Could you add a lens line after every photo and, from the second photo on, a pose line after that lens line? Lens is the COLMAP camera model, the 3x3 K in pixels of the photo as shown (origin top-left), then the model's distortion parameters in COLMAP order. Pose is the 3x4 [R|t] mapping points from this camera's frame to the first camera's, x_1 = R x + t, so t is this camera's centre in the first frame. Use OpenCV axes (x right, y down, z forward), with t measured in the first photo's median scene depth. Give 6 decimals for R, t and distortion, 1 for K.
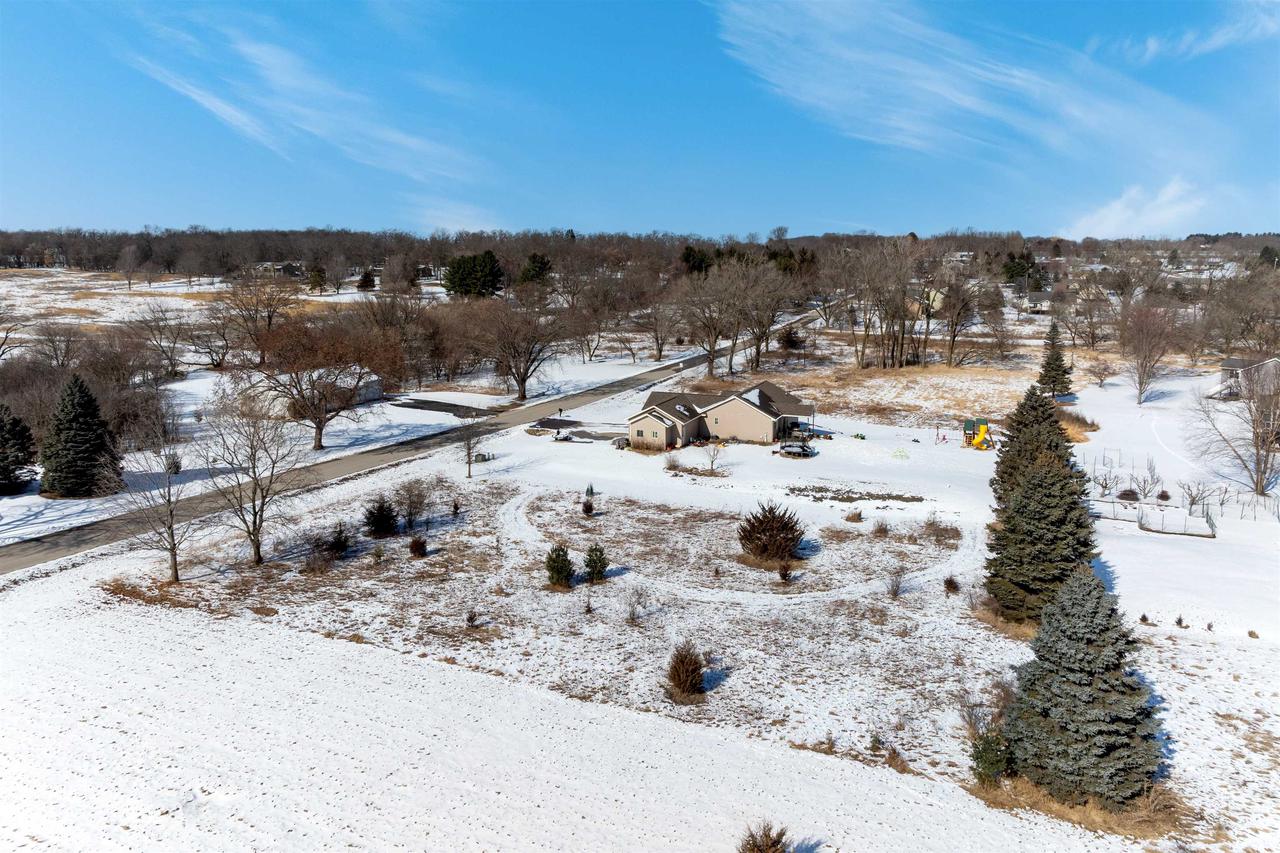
lens RADIAL K [[877.8, 0, 640.0], [0, 877.8, 426.5], [0, 0, 1]] dist [-0.009518, 0.002396]
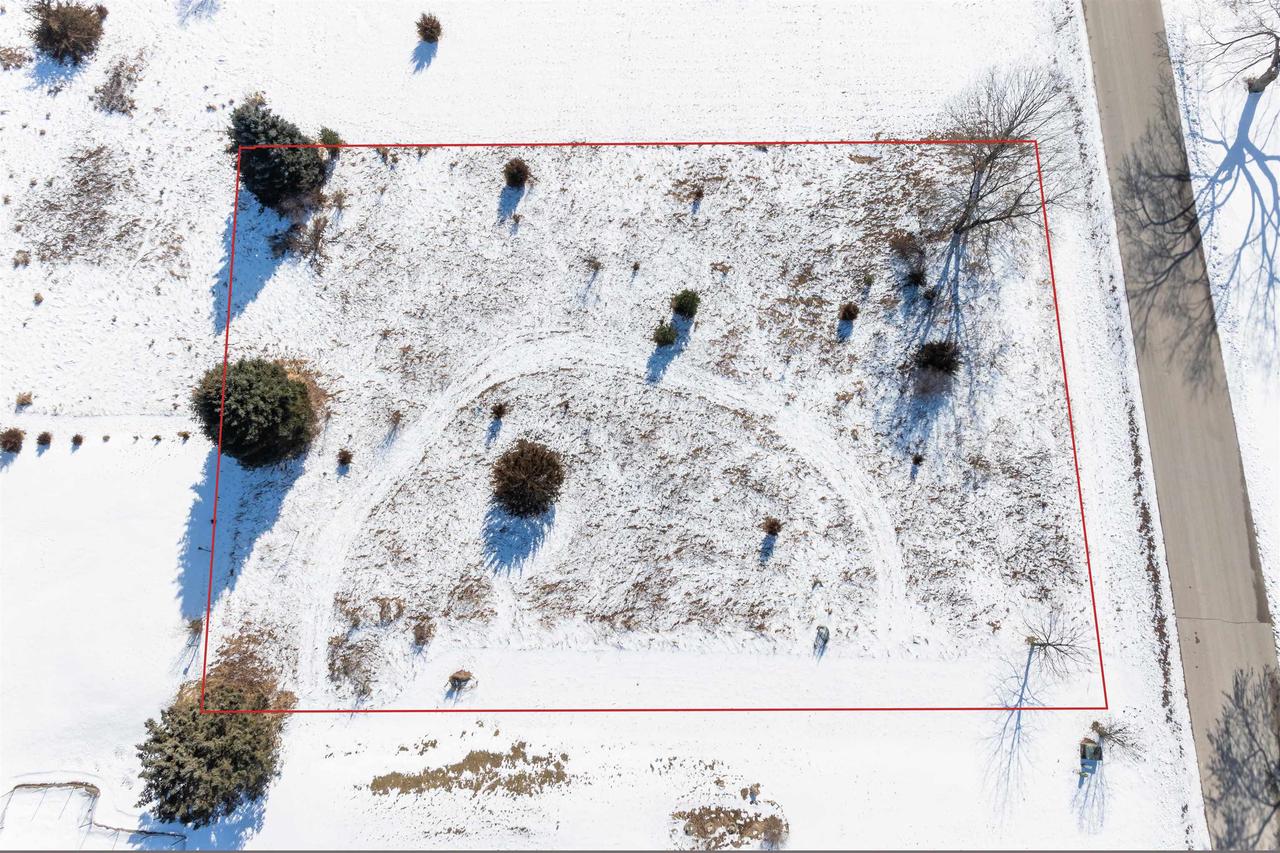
lens RADIAL K [[877.8, 0, 640.0], [0, 877.8, 426.5], [0, 0, 1]] dist [-0.009518, 0.002396]
pose [[-0.924822, 0.366314, -0.102555, 0.097281], [-0.074081, 0.090999, 0.993092, -0.674035], [0.373116, 0.926031, -0.057021, 0.891557]]
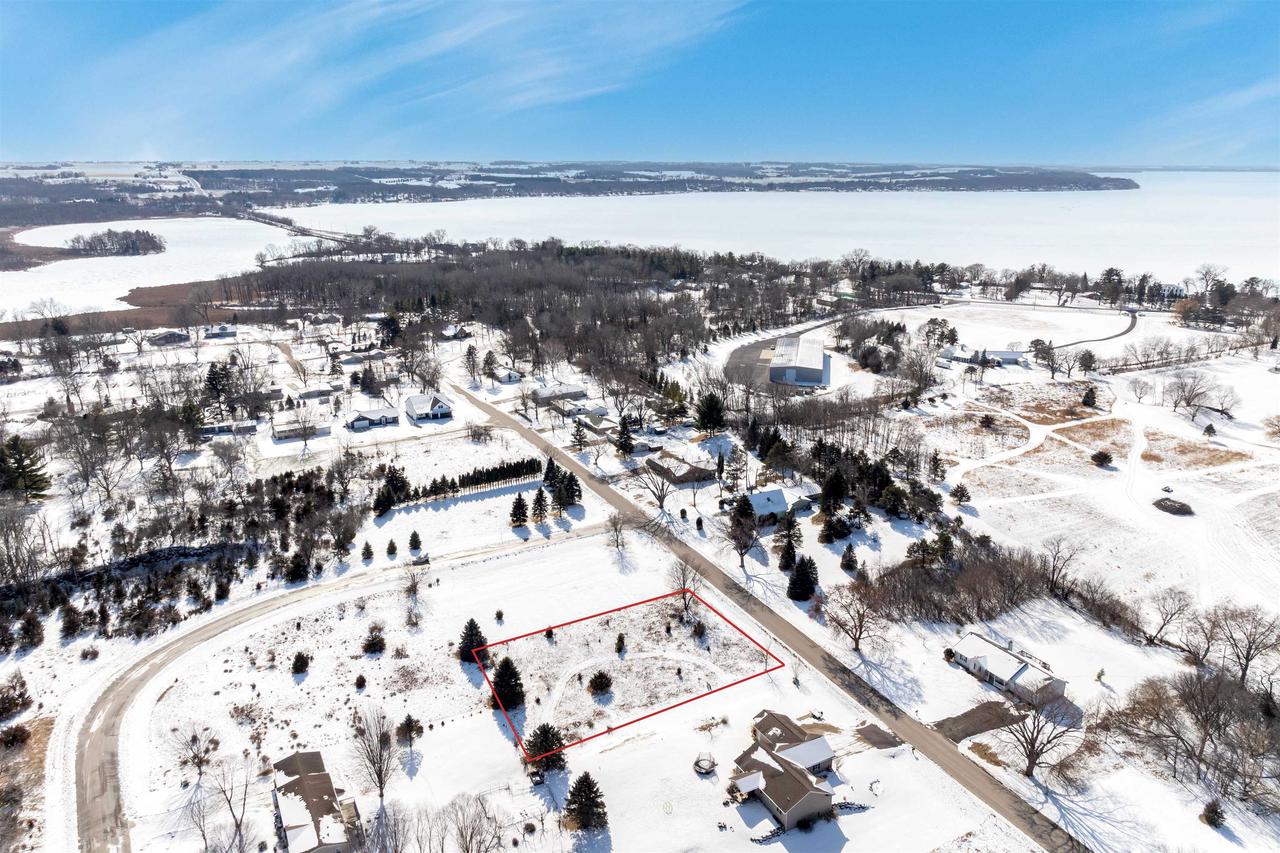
lens RADIAL K [[877.8, 0, 640.0], [0, 877.8, 426.5], [0, 0, 1]] dist [-0.009518, 0.002396]
pose [[-0.643706, 0.227457, -0.730689, 1.594790], [-0.138288, 0.904516, 0.403394, -1.449995], [0.752674, 0.360713, -0.550788, 1.961932]]
